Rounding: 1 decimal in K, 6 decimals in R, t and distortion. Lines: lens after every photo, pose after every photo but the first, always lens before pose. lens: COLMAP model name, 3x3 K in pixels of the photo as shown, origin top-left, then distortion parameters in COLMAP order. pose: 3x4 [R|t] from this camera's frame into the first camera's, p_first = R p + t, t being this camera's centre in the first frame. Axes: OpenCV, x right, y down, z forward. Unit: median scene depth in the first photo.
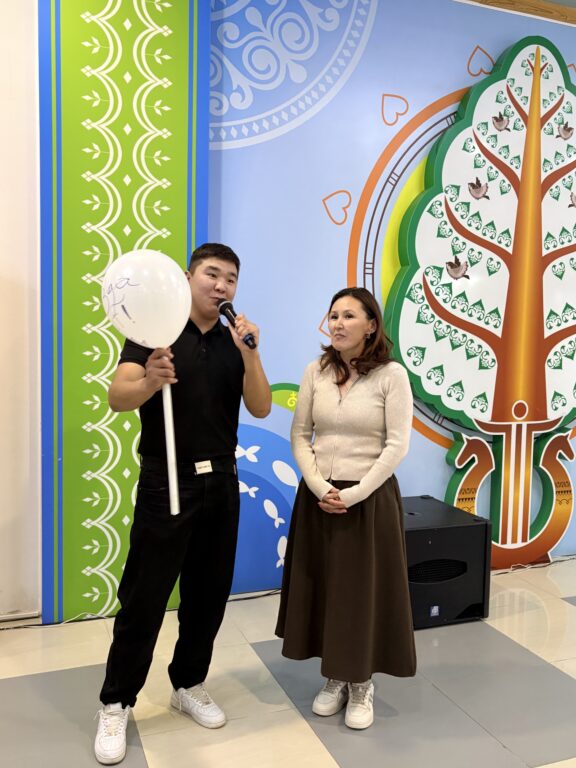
lens RADIAL K [[707.8, 0, 286.0], [0, 707.8, 384.1], [0, 0, 1]] dist [0.021775, 0.000000]
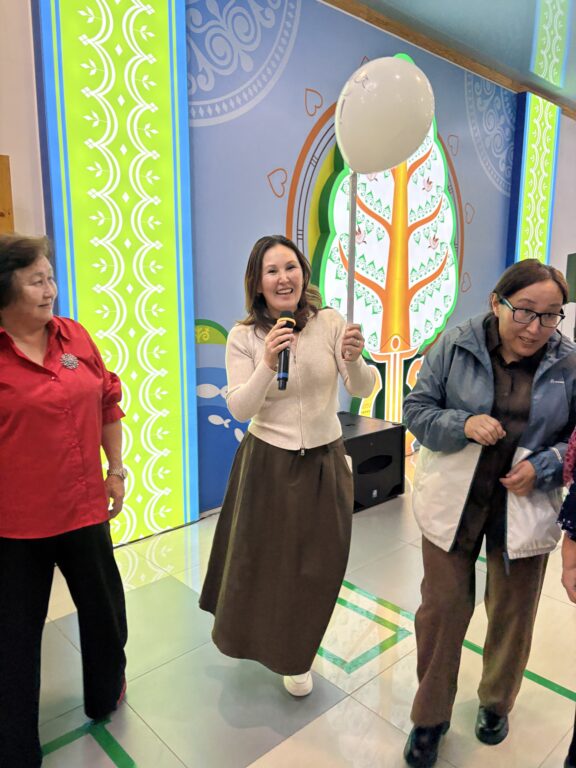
lens RADIAL K [[579.2, 0, 285.5], [0, 579.2, 385.2], [0, 0, 1]] dist [0.022130, -0.011852]
pose [[0.929310, -0.083415, 0.359757, -0.288414], [0.050390, 0.993687, 0.100237, -0.005645], [-0.365847, -0.075023, 0.927646, 0.050004]]
